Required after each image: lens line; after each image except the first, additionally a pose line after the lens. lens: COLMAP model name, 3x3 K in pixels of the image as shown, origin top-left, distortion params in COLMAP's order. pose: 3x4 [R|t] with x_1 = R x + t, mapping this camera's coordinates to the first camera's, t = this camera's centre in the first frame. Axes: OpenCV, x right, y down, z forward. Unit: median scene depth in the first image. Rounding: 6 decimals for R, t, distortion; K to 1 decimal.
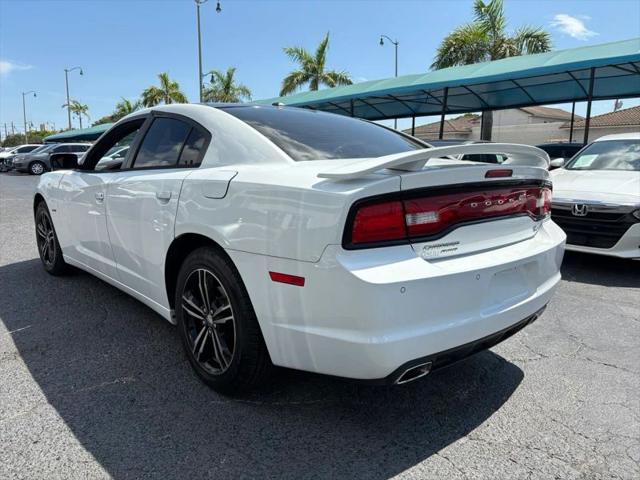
lens RADIAL K [[493.1, 0, 320.0], [0, 493.1, 240.0], [0, 0, 1]] dist [0.054581, -0.061298]
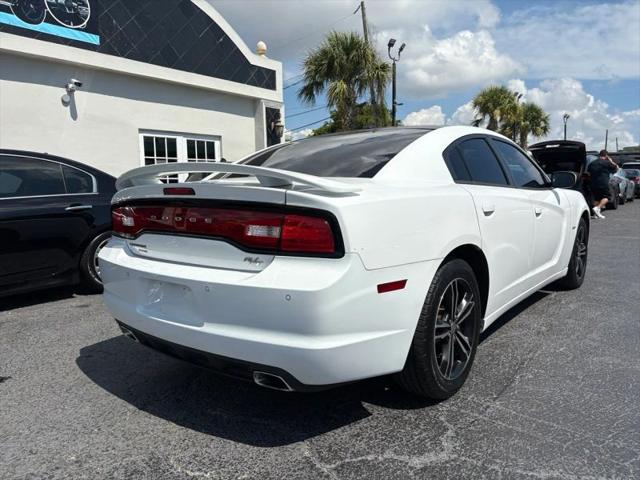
lens RADIAL K [[493.1, 0, 320.0], [0, 493.1, 240.0], [0, 0, 1]] dist [0.054581, -0.061298]
pose [[0.154368, 0.111033, -0.981755, 1.028109], [-0.152793, 0.984394, 0.087307, -0.121095], [0.976127, 0.136528, 0.168924, 0.804278]]
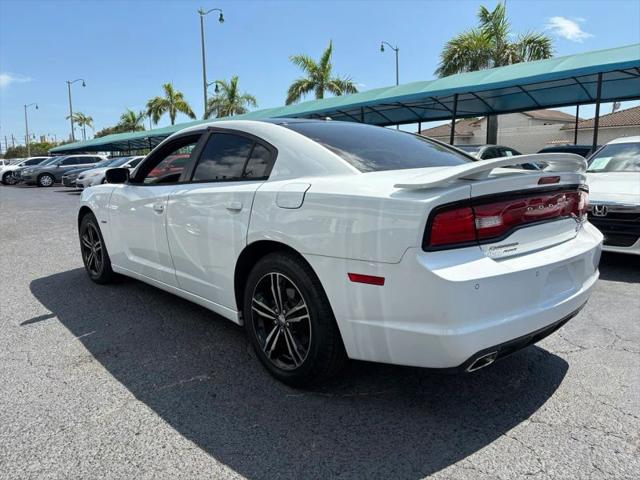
lens RADIAL K [[493.9, 0, 323.8], [0, 493.9, 238.5], [0, 0, 1]] dist [0.055427, -0.062702]
pose [[0.999733, -0.021785, 0.007640, -0.108749], [0.021891, 0.999661, -0.014128, 0.000406], [-0.007330, 0.014291, 0.999871, -0.073128]]
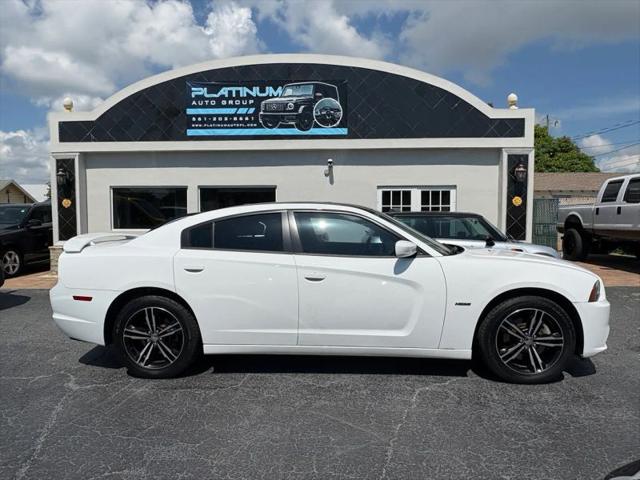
lens RADIAL K [[429.9, 0, 311.1], [0, 429.9, 238.6], [0, 0, 1]] dist [-0.003967, -0.002650]
pose [[-0.735385, 0.039998, -0.676468, 0.724370], [-0.109008, 0.978274, 0.176345, -0.458827], [0.668824, 0.203421, -0.715048, 2.269688]]
